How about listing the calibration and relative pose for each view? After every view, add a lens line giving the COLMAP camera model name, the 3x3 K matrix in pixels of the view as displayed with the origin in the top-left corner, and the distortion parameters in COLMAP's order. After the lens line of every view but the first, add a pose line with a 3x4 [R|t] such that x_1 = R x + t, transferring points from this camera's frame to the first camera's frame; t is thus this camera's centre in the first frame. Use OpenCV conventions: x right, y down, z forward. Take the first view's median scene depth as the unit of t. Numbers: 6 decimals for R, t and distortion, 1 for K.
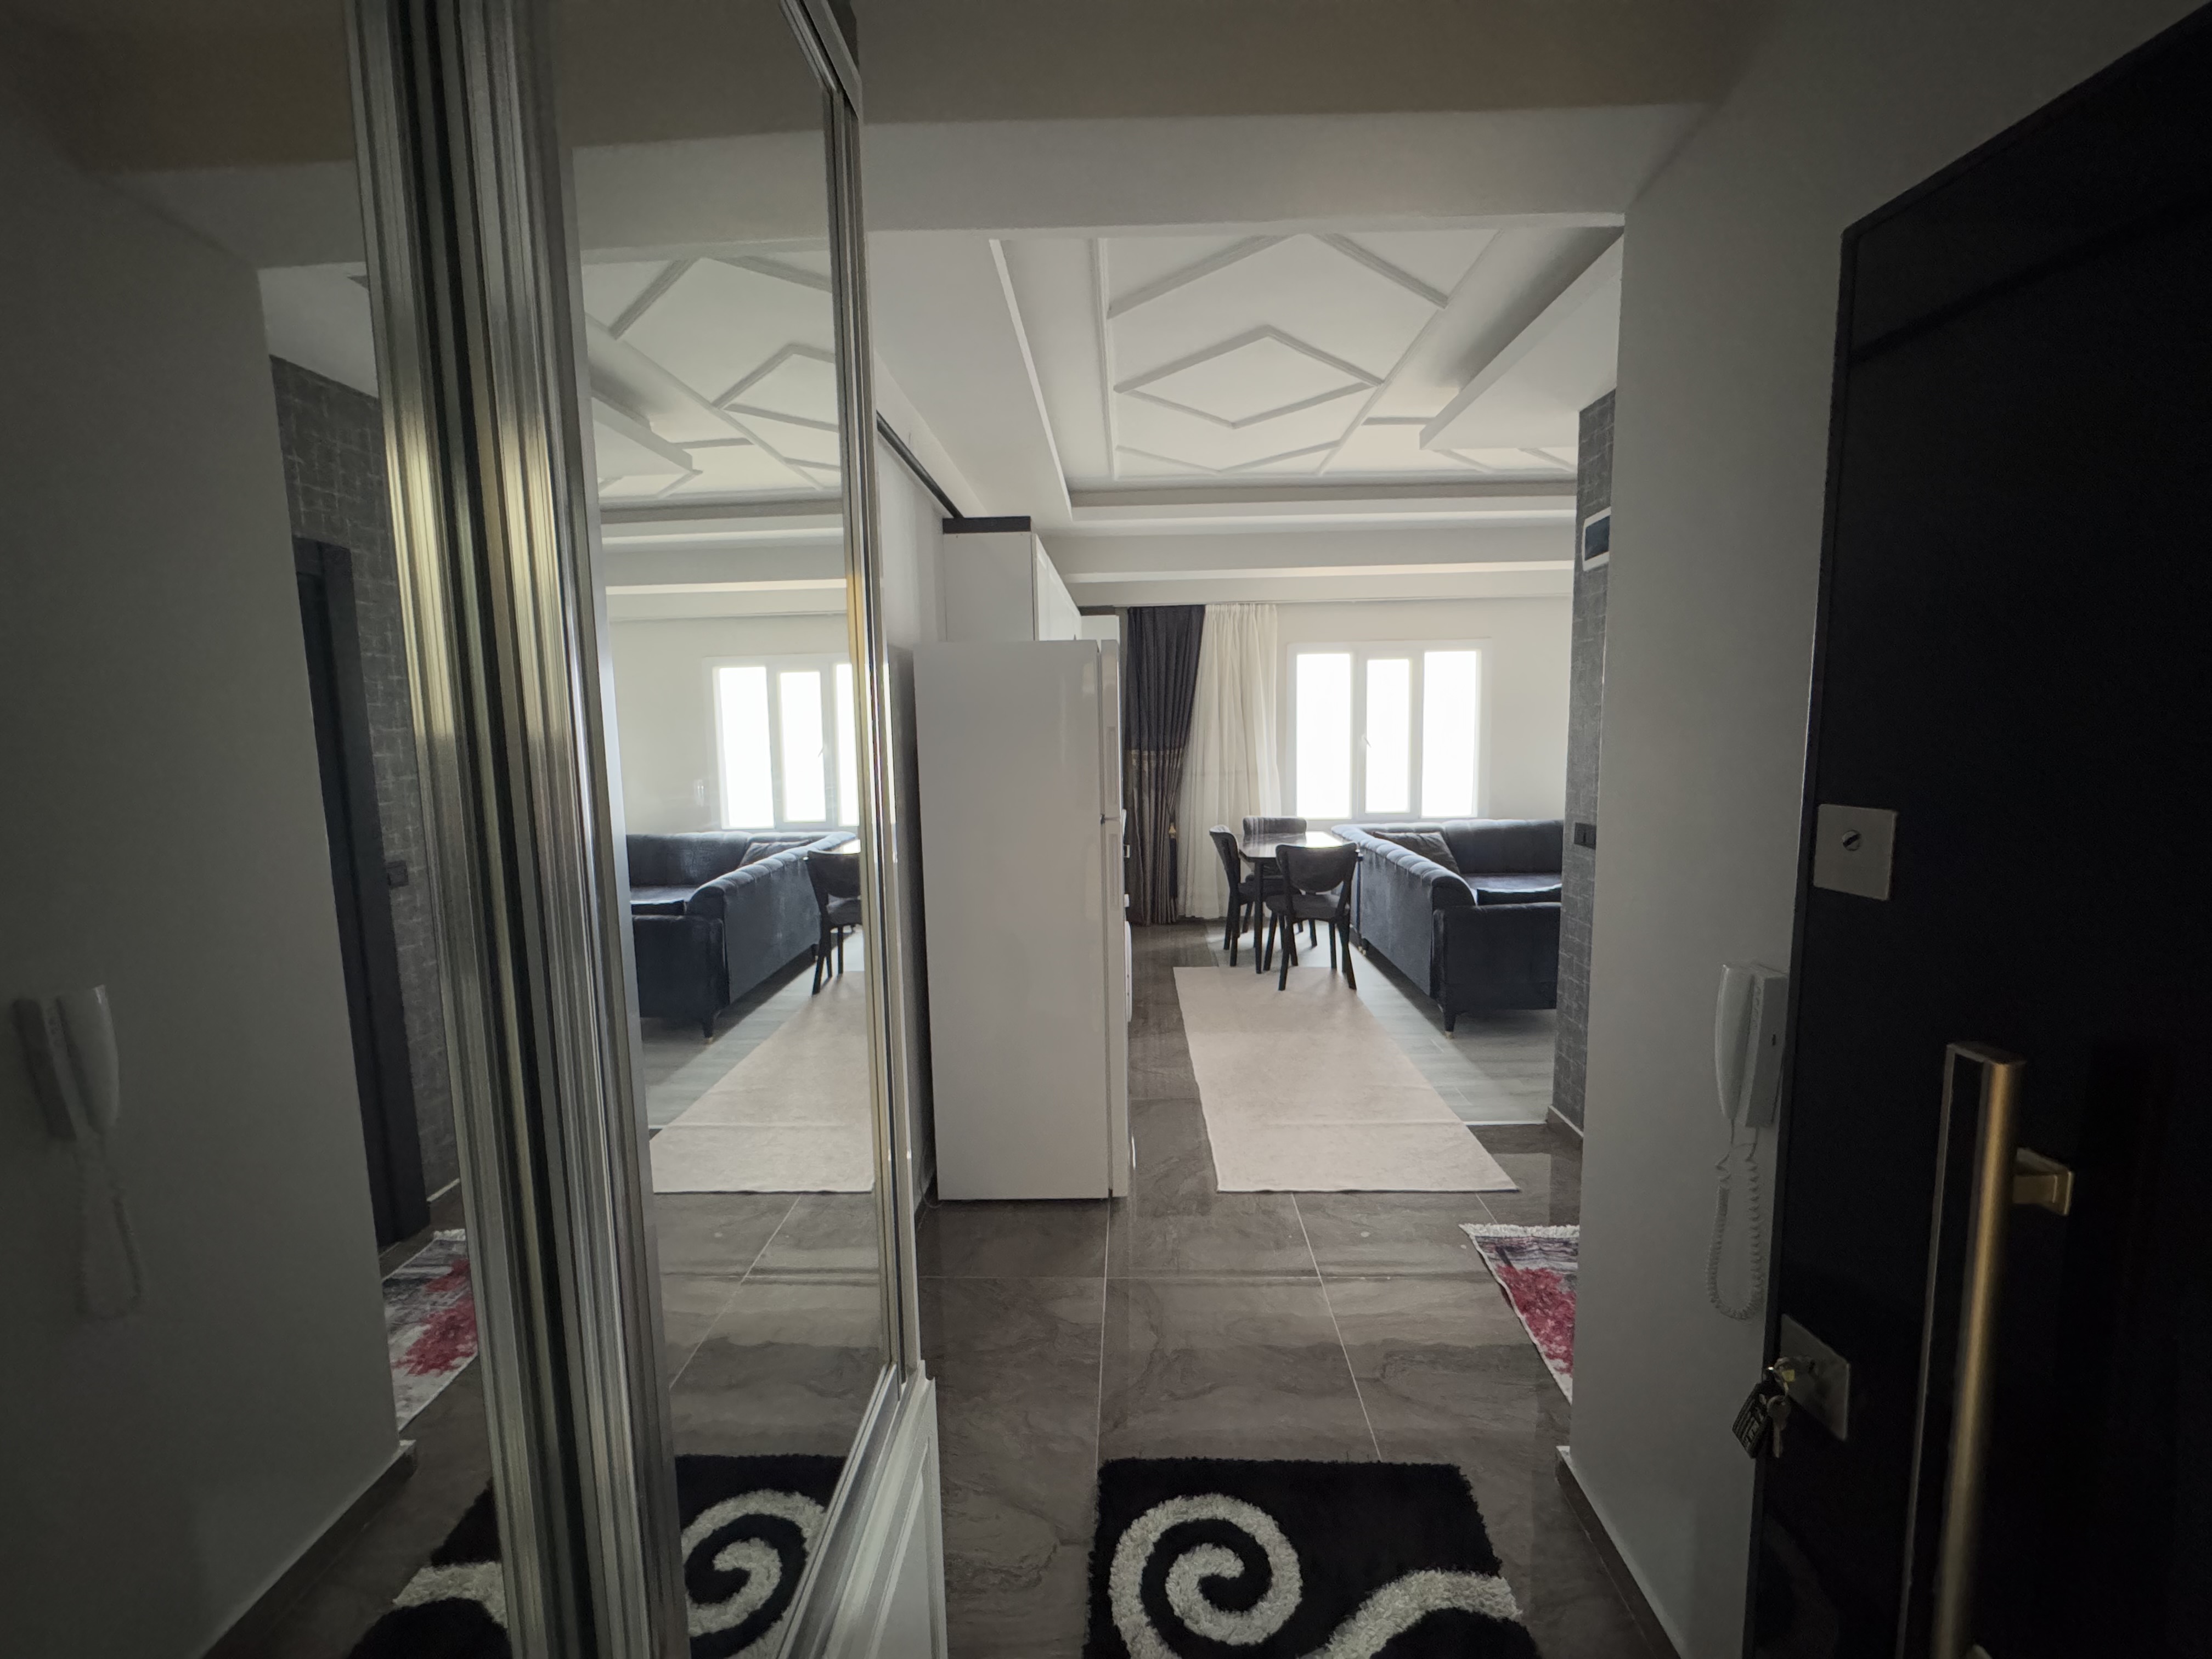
lens RADIAL K [[879.8, 0, 1098.7], [0, 879.8, 828.8], [0, 0, 1]] dist [-0.003771, 0.000443]
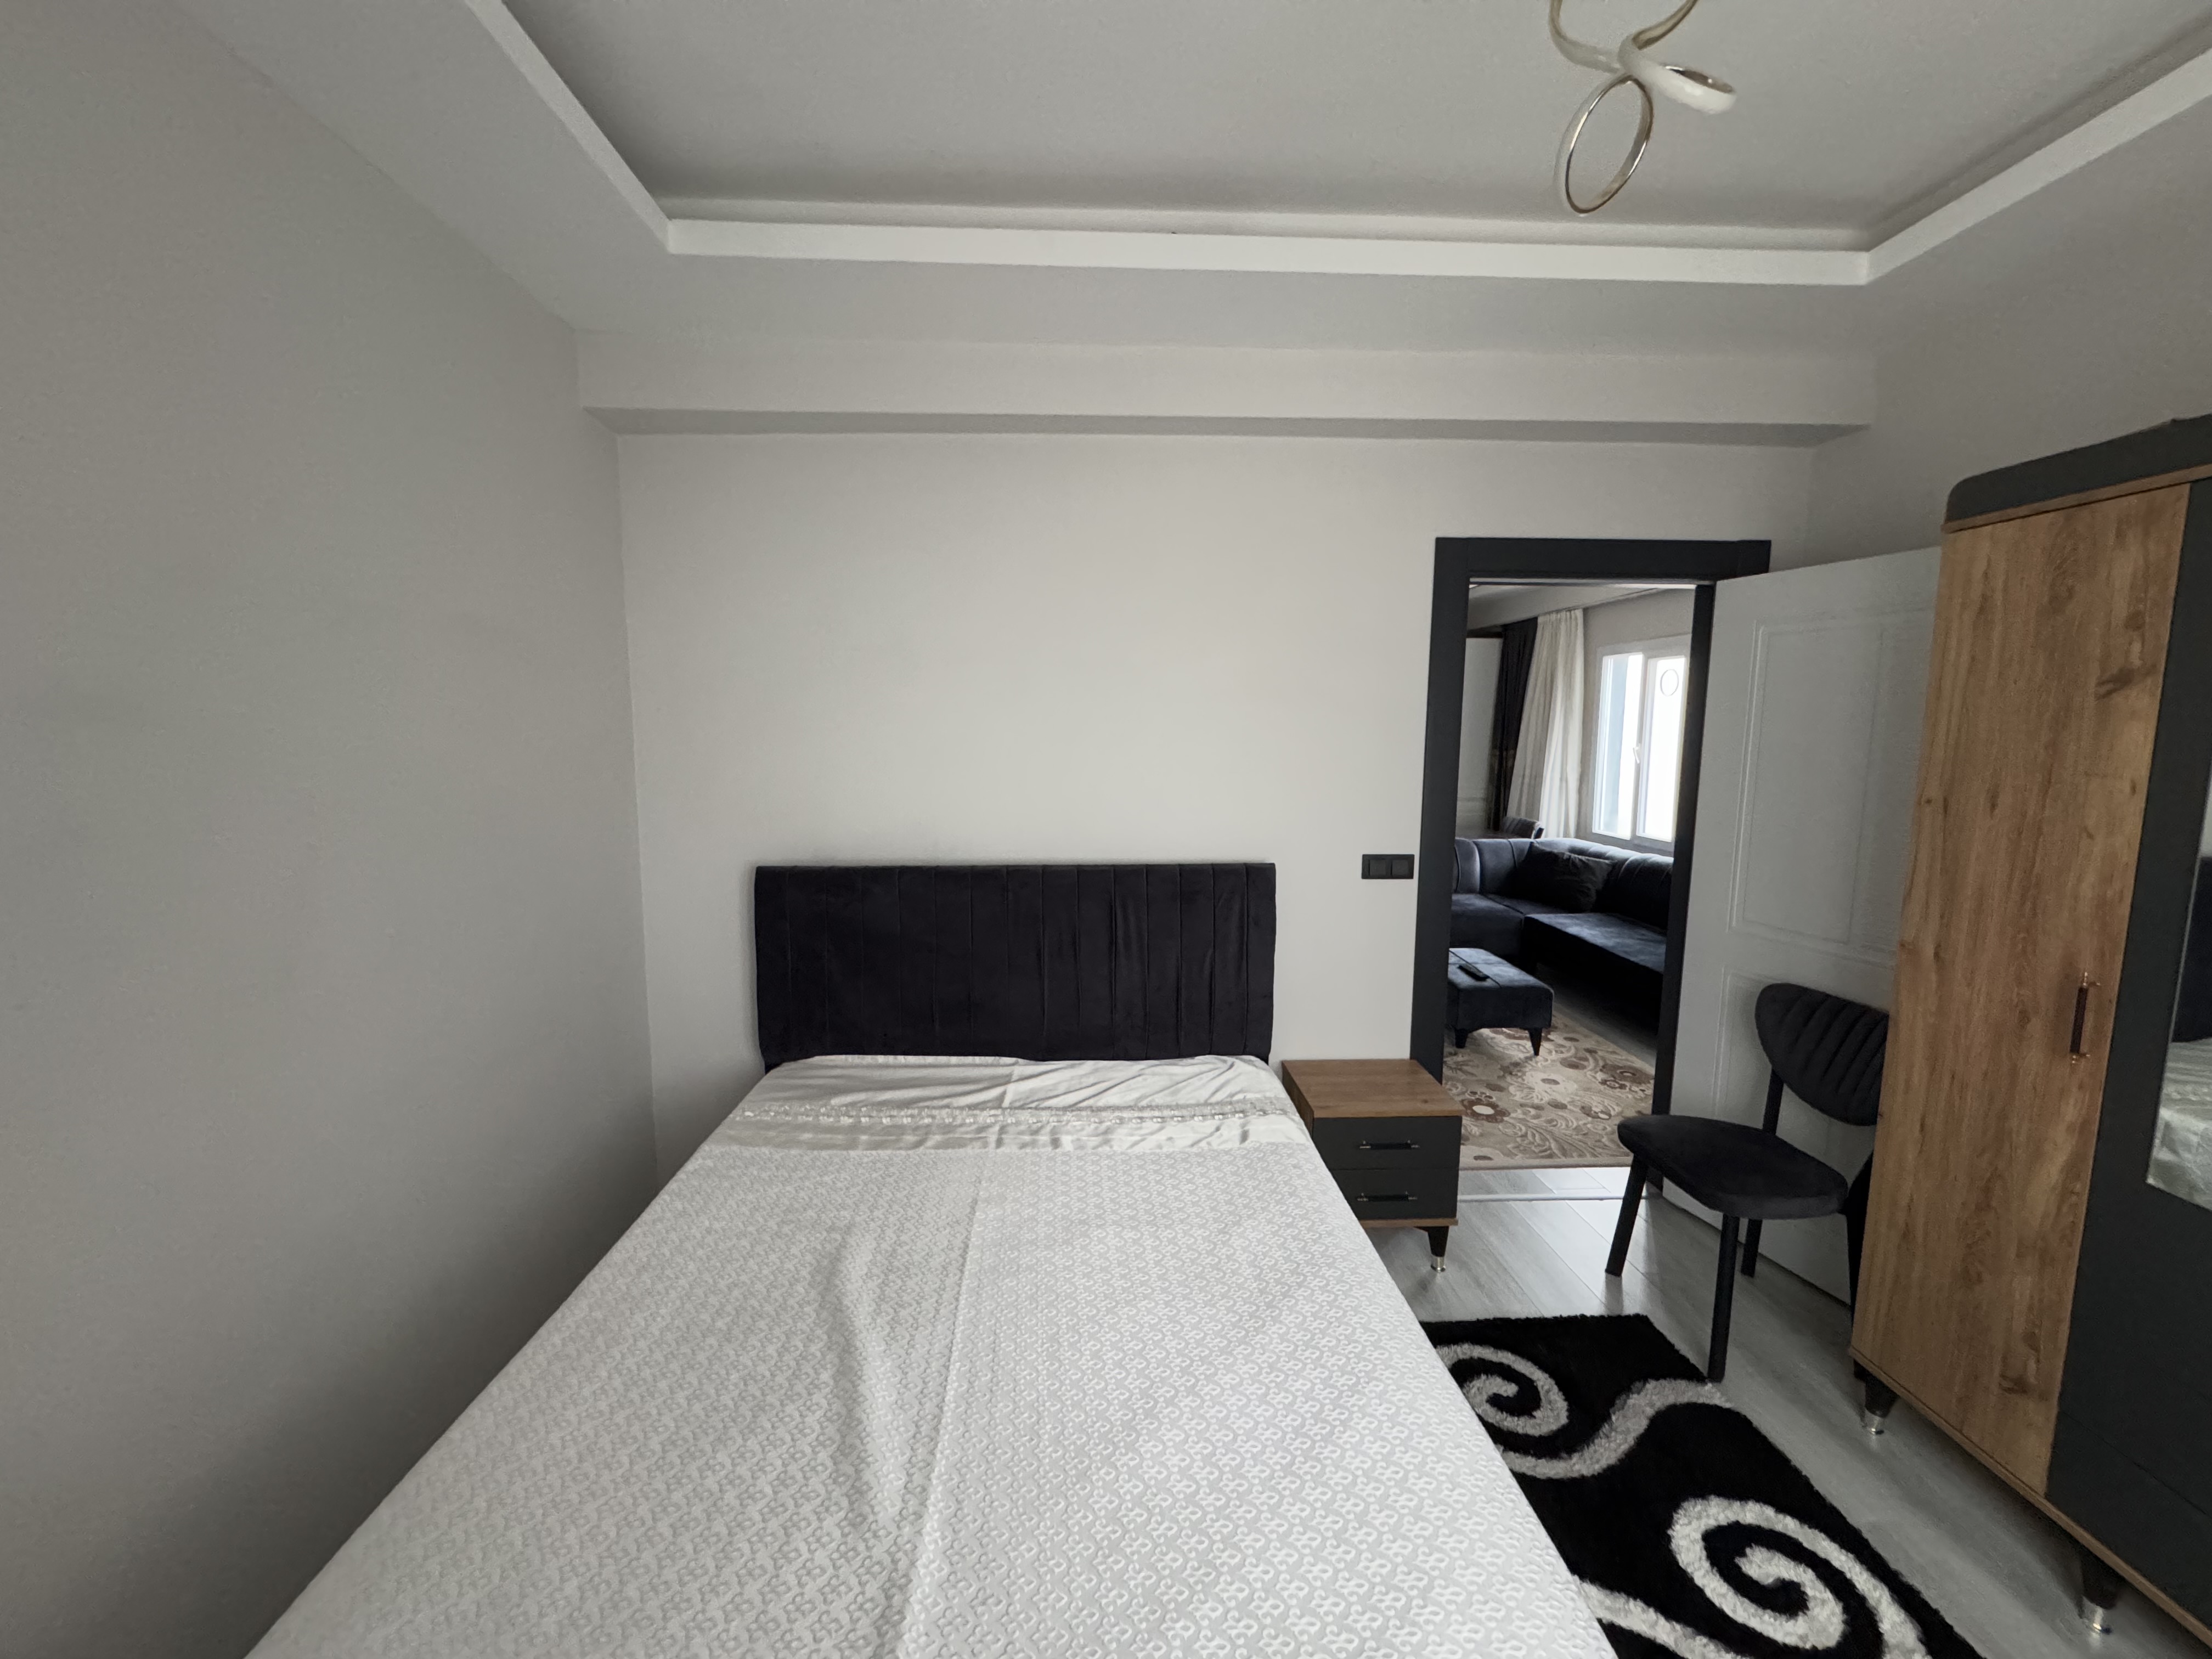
lens RADIAL K [[879.8, 0, 1104.4], [0, 879.8, 834.4], [0, 0, 1]] dist [-0.003771, 0.000443]
pose [[0.086697, 0.145688, -0.985525, 1.160238], [-0.124450, 0.983084, 0.134379, -0.073088], [0.988431, 0.110998, 0.103361, 0.402346]]
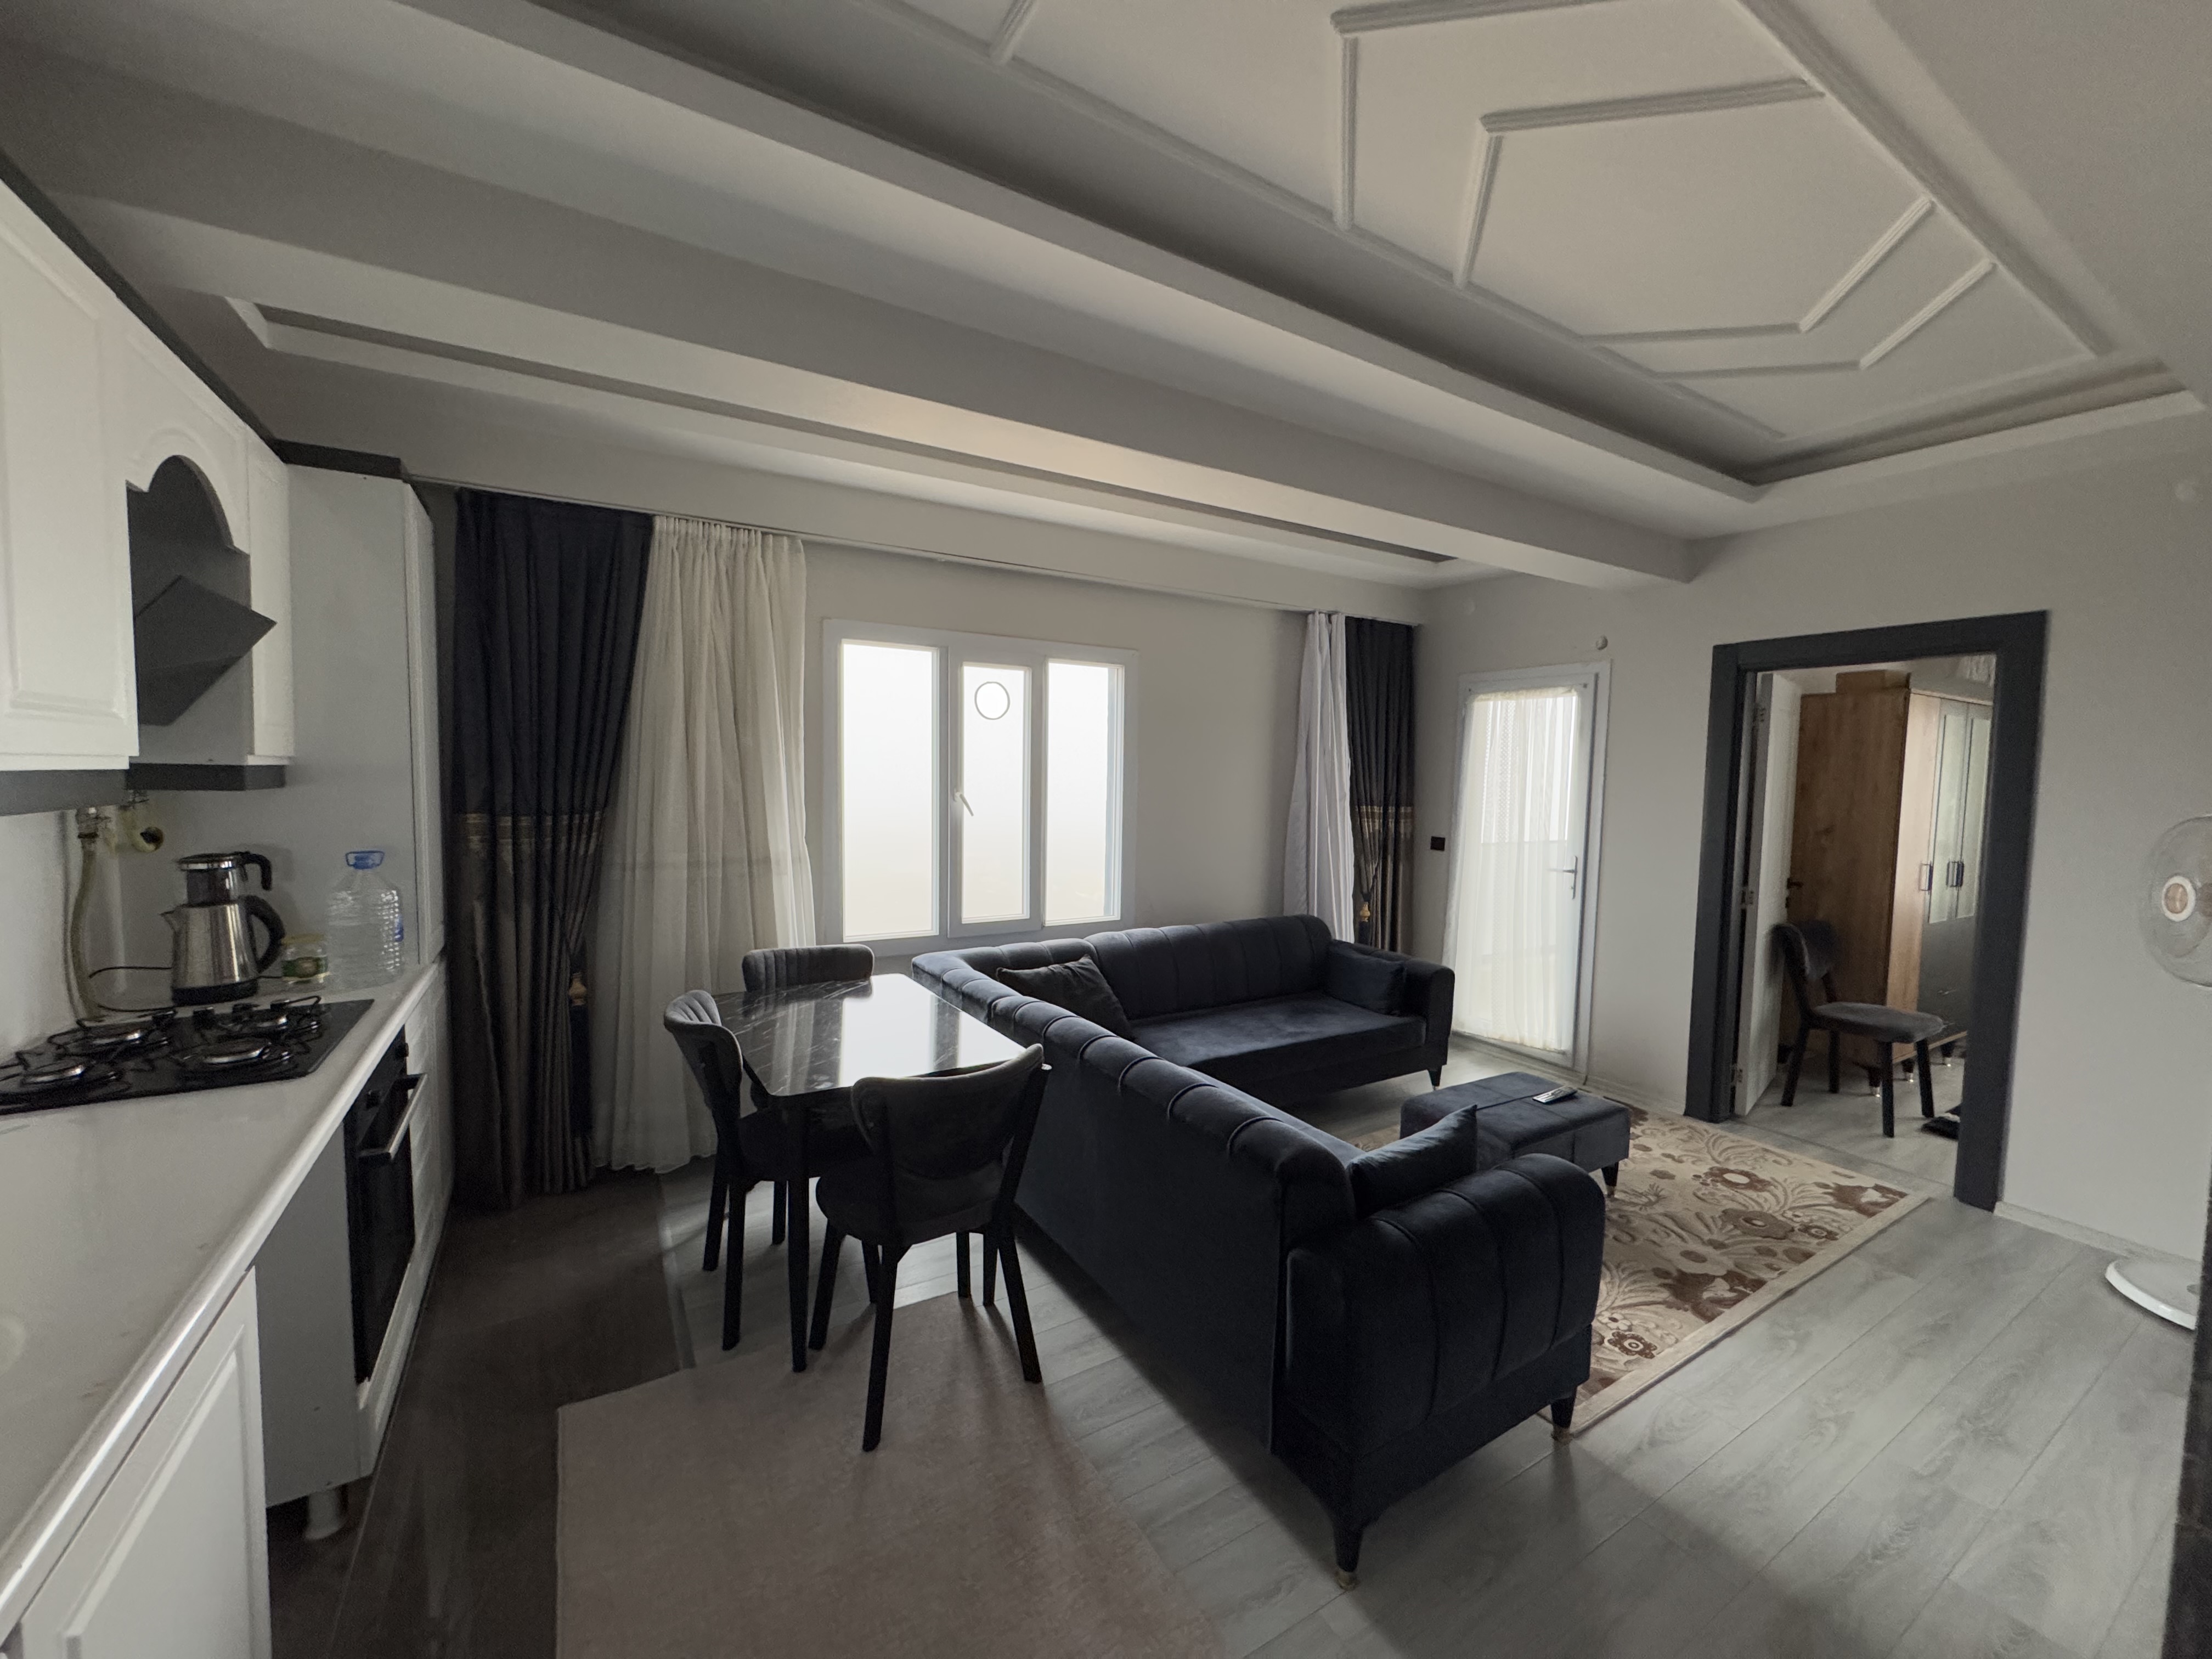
lens RADIAL K [[879.8, 0, 1103.8], [0, 879.8, 827.3], [0, 0, 1]] dist [-0.003771, 0.000443]
pose [[0.836047, -0.000195, 0.548658, 0.063320], [0.030903, 0.998429, -0.046735, -0.054017], [-0.547787, 0.056028, 0.834740, 0.472822]]
